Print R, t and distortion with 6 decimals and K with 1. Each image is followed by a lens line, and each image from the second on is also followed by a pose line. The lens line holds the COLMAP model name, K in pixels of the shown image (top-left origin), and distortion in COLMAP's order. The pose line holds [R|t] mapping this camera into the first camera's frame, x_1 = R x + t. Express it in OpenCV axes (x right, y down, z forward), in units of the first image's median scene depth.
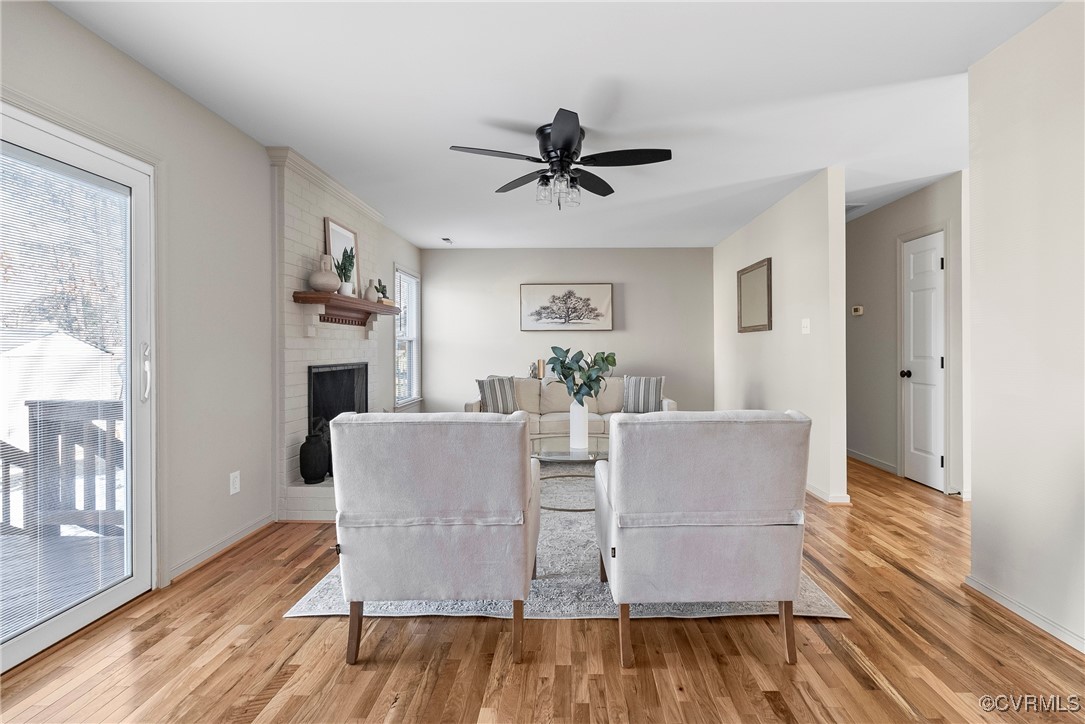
lens RADIAL K [[481.3, 0, 575.4], [0, 481.3, 350.3], [0, 0, 1]] dist [-0.003629, 0.000806]
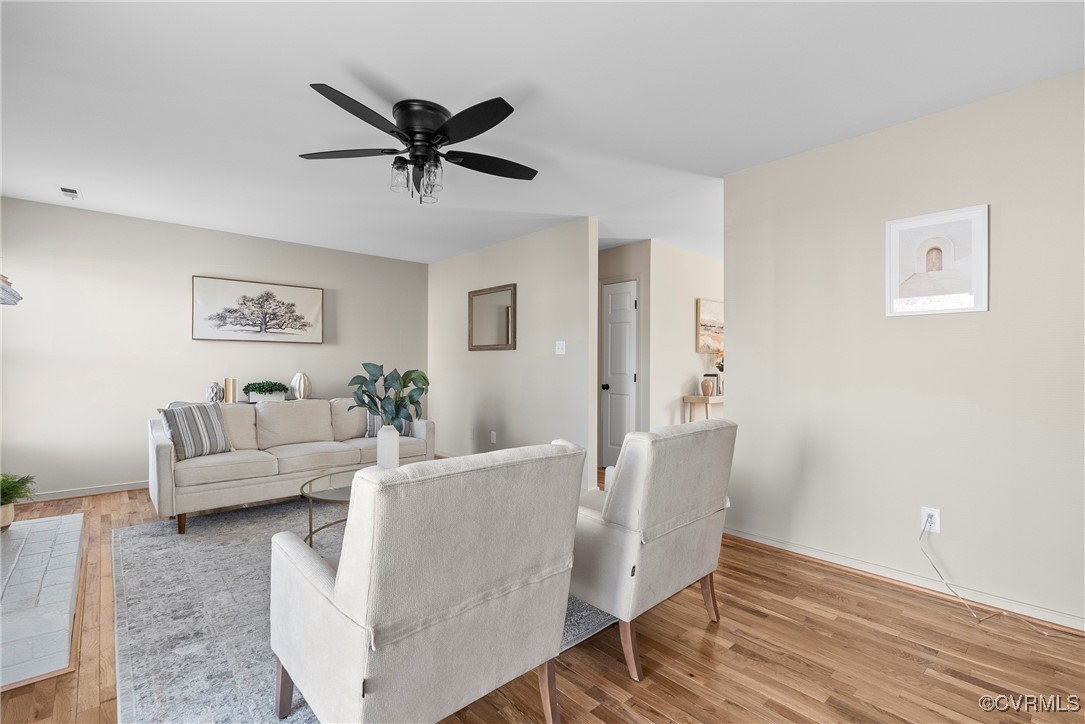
lens RADIAL K [[481.3, 0, 538.4], [0, 481.3, 362.9], [0, 0, 1]] dist [-0.003629, 0.000806]
pose [[0.745786, 0.010587, 0.666102, -0.286012], [-0.005987, 0.999940, -0.009189, -0.001808], [-0.666159, 0.002866, 0.745804, 0.146276]]
